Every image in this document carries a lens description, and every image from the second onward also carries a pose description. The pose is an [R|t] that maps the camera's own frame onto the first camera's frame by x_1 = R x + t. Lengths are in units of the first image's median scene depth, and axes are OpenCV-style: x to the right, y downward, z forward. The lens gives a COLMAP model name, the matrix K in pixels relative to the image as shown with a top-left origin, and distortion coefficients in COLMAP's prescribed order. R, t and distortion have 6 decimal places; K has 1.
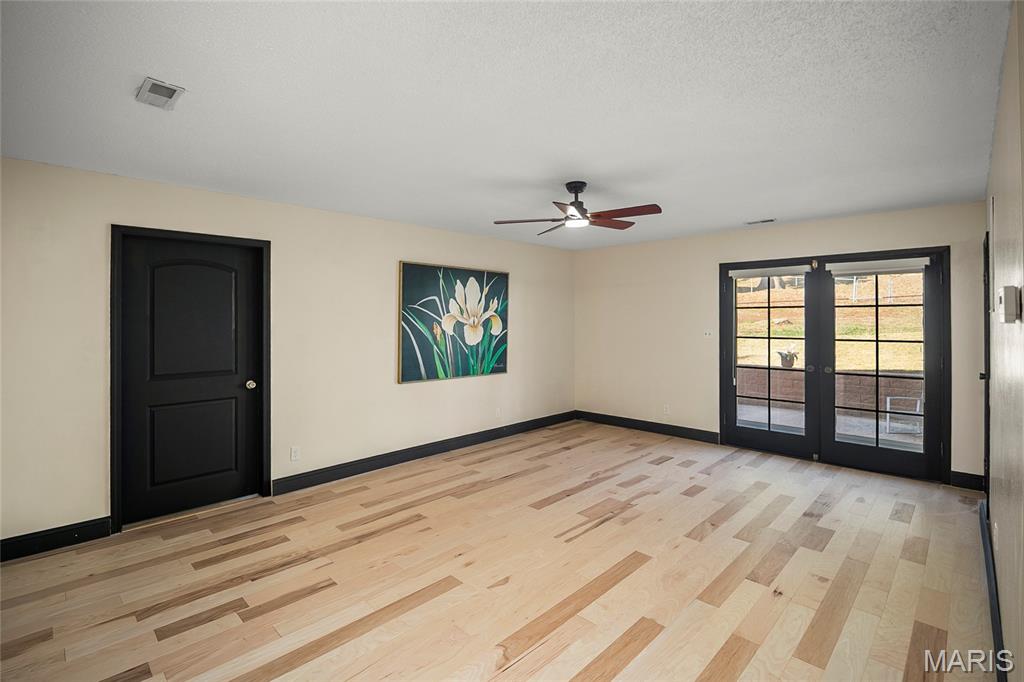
lens RADIAL K [[481.1, 0, 509.8], [0, 481.1, 313.3], [0, 0, 1]] dist [-0.017467, -0.000373]
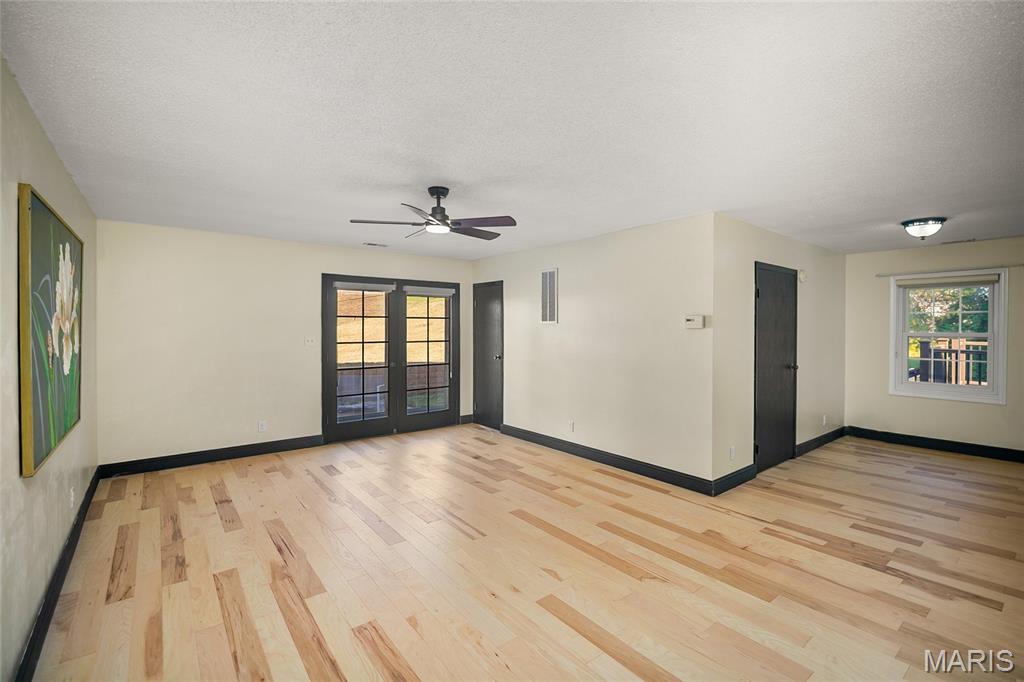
lens RADIAL K [[449.1, 0, 512.0], [0, 449.1, 341.0], [0, 0, 1]] dist [-0.000842, -0.016901]
pose [[0.121343, -0.029407, 0.992175, -0.658371], [-0.014367, 0.999404, 0.031378, 0.009685], [-0.992507, -0.018062, 0.120849, 0.639056]]
